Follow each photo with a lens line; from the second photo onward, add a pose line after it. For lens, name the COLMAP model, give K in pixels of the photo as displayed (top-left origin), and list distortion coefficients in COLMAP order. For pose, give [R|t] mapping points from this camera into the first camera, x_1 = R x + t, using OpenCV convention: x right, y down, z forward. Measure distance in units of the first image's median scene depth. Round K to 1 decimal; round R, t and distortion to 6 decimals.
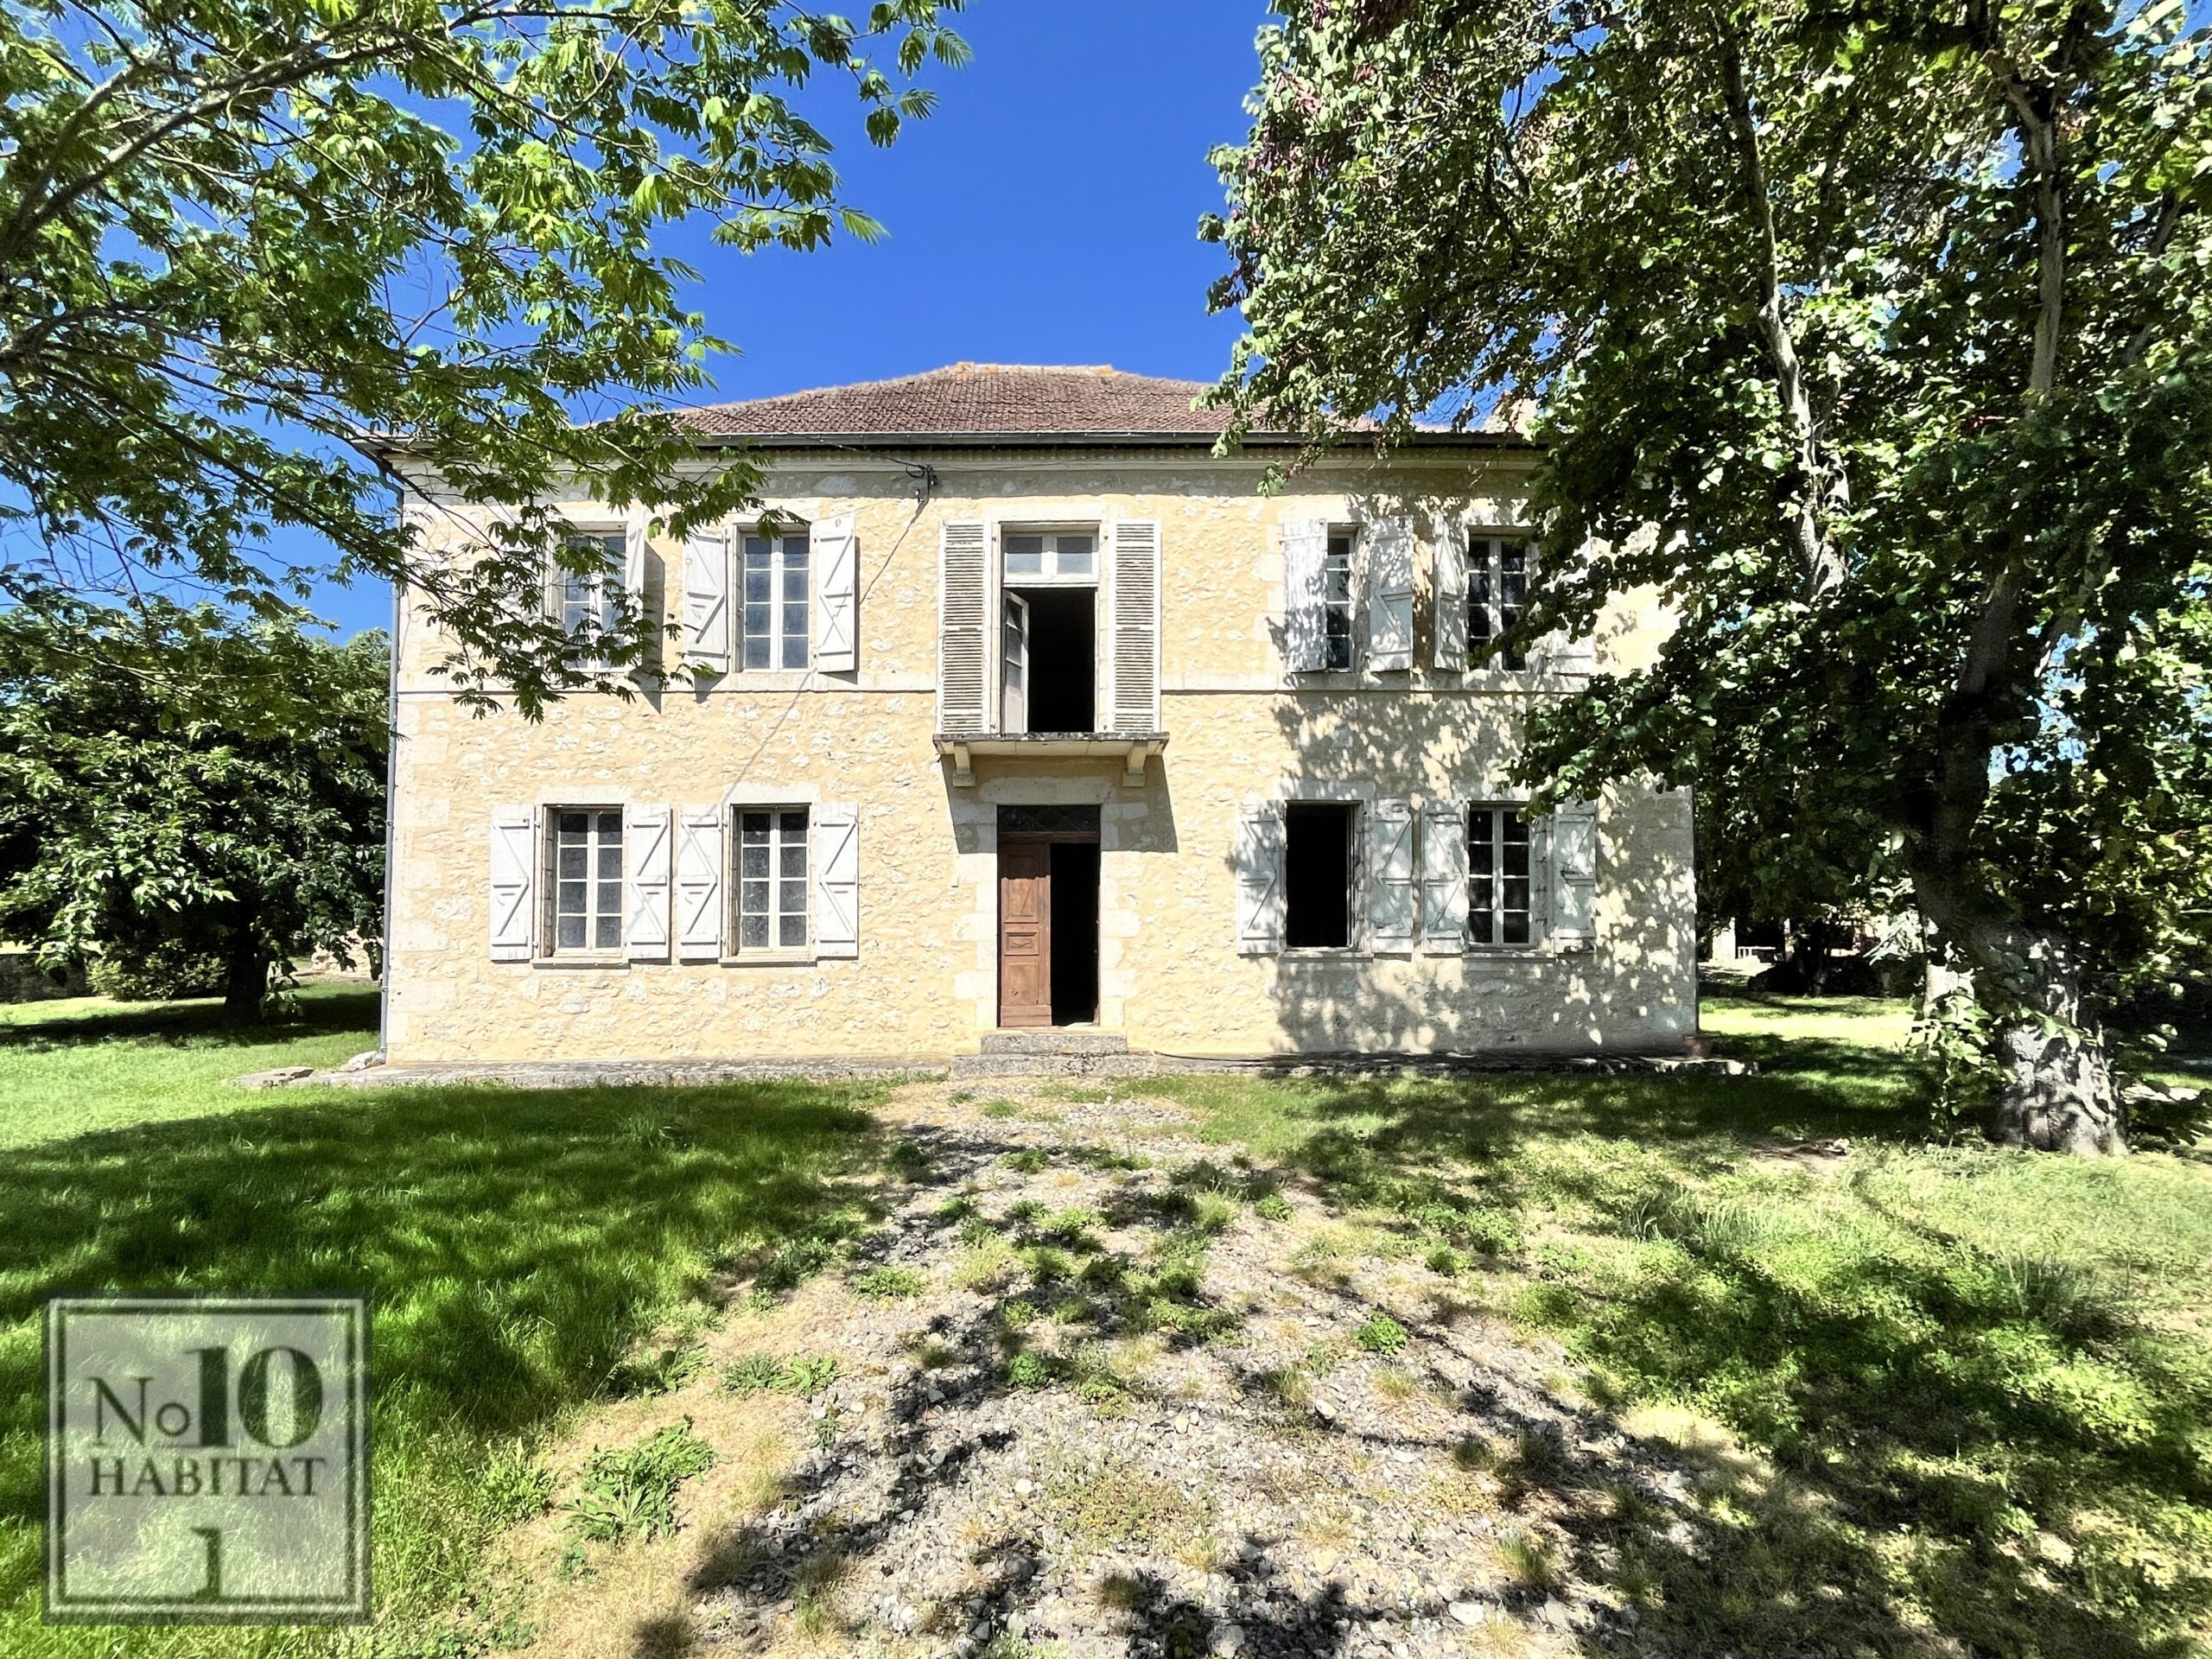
lens RADIAL K [[878.5, 0, 1101.1], [0, 878.5, 781.1], [0, 0, 1]] dist [-0.000872, -0.004378]
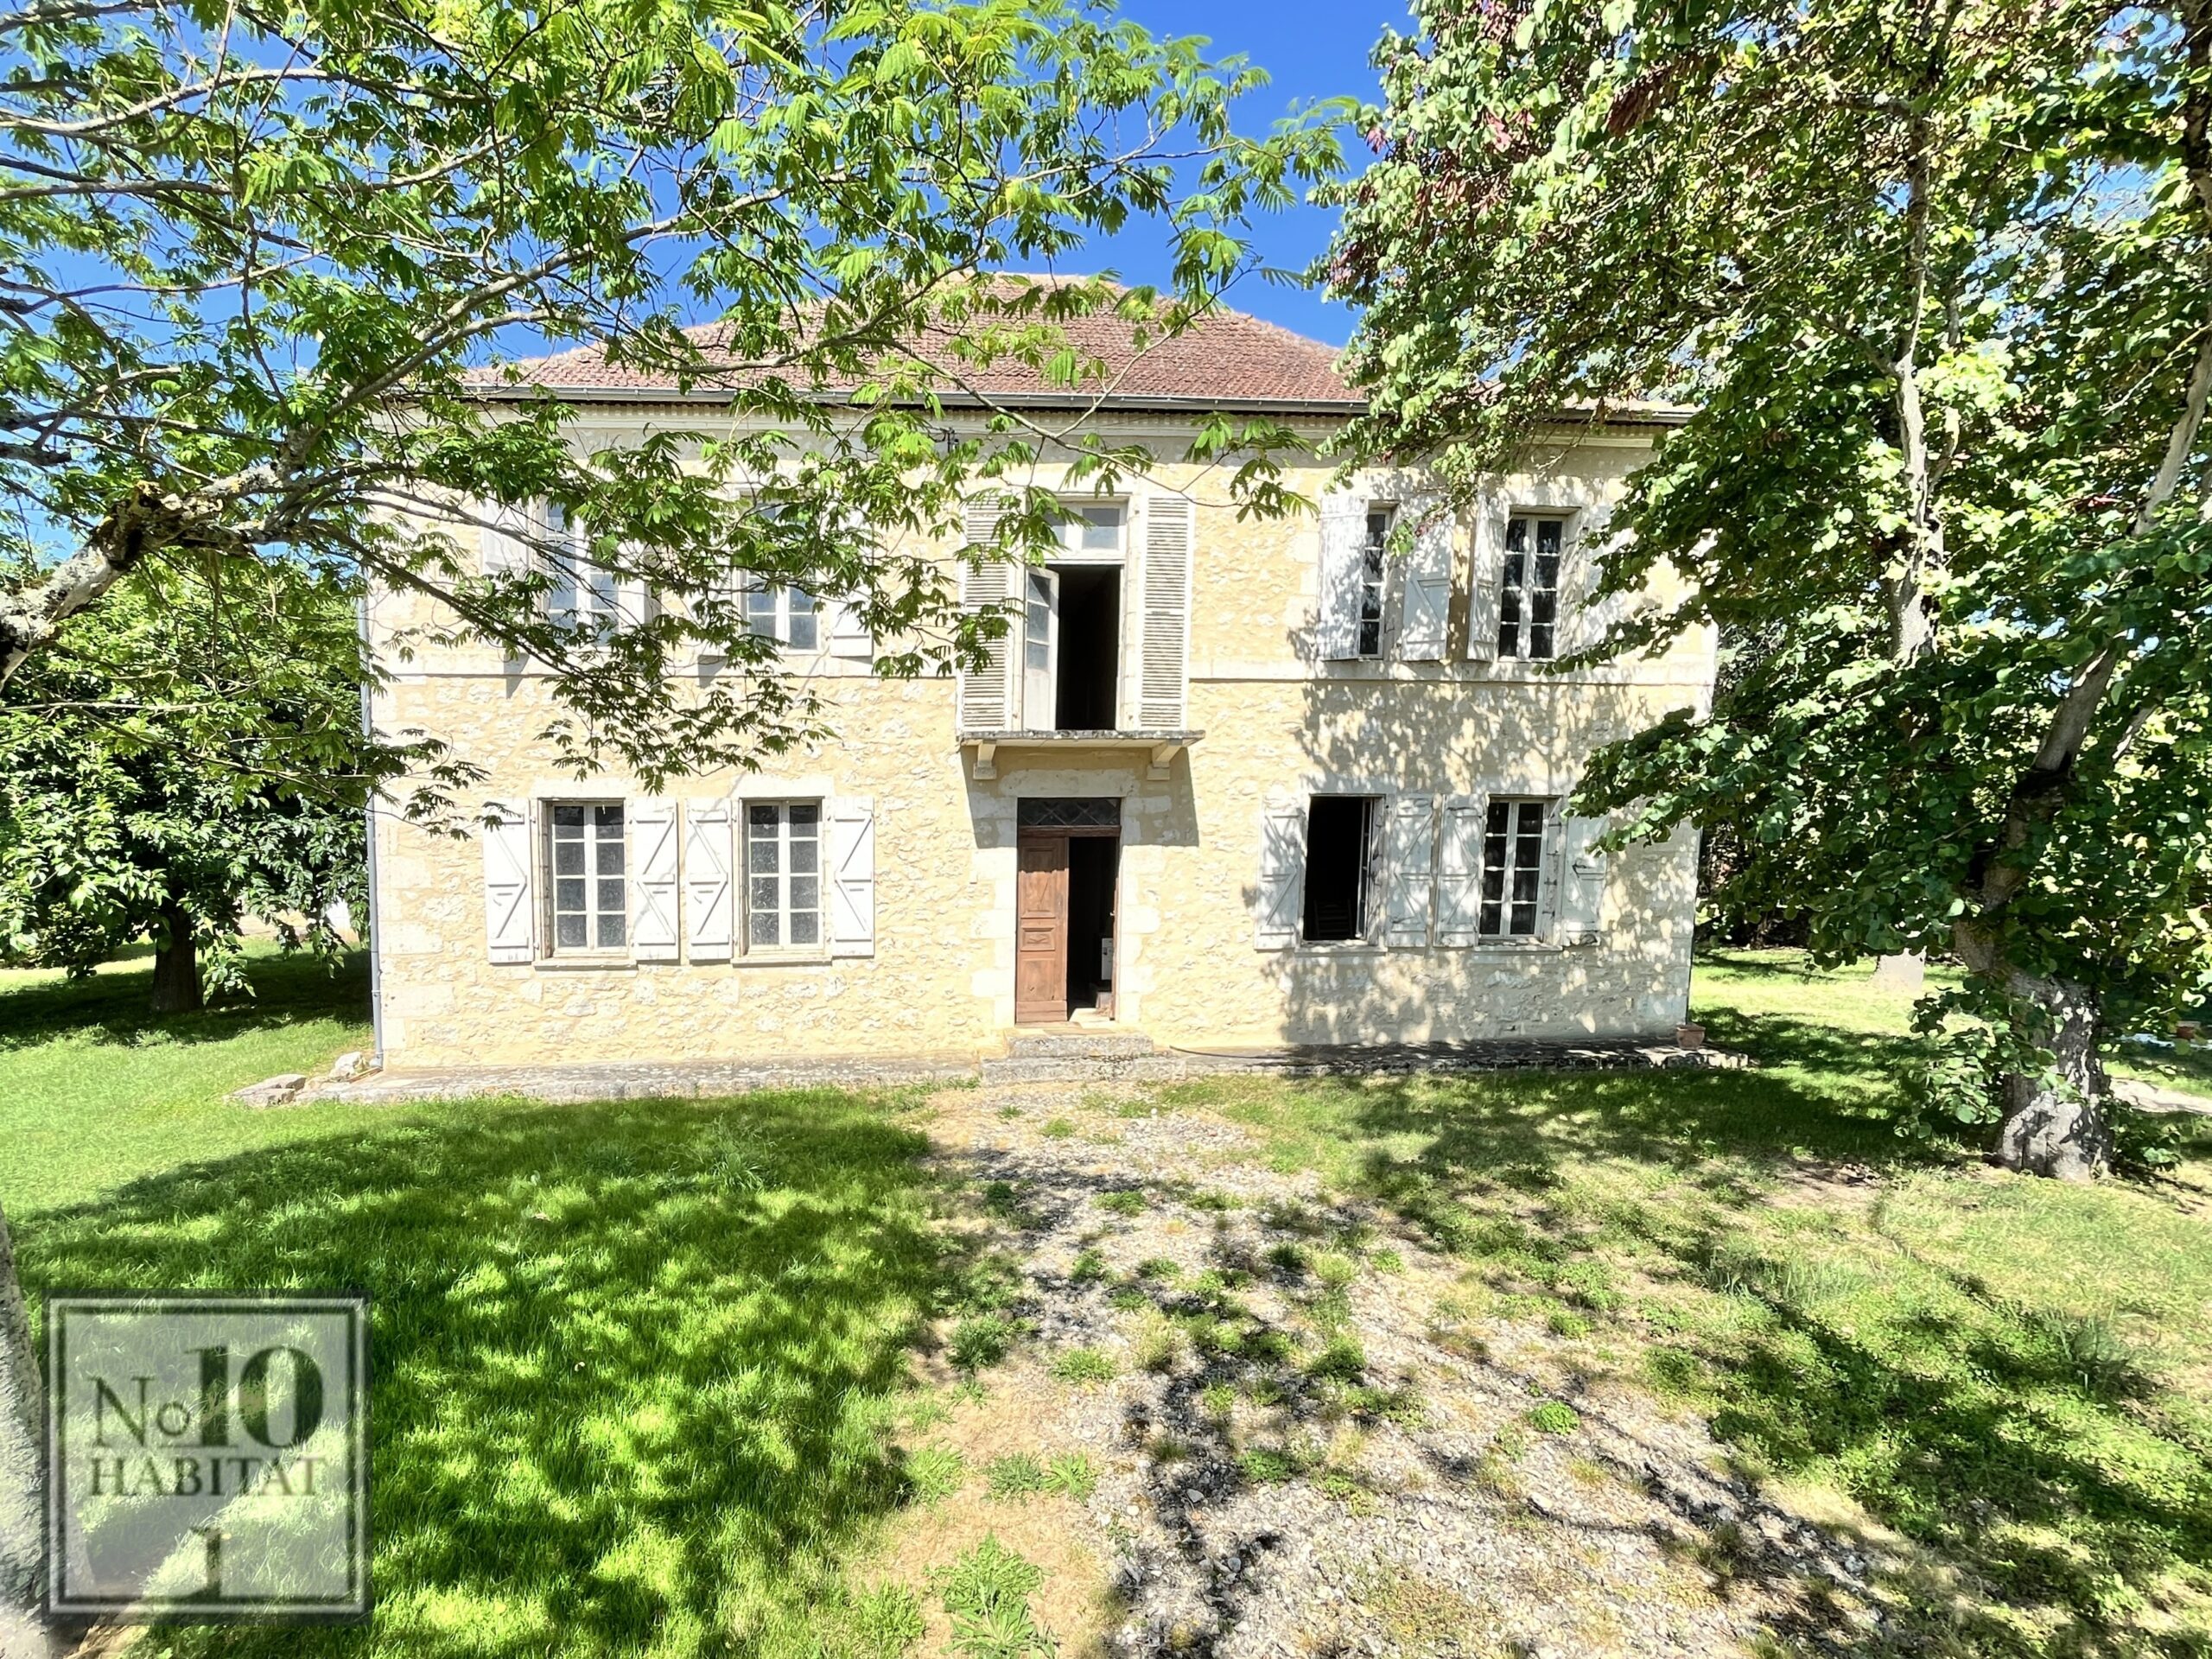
lens RADIAL K [[938.2, 0, 1106.0], [0, 938.2, 829.5], [0, 0, 1]] dist [0.000281, -0.000016]
pose [[0.997501, 0.019264, 0.067977, -0.103217], [-0.027458, 0.992183, 0.121734, -0.075119], [-0.065100, -0.123297, 0.990232, -0.020412]]
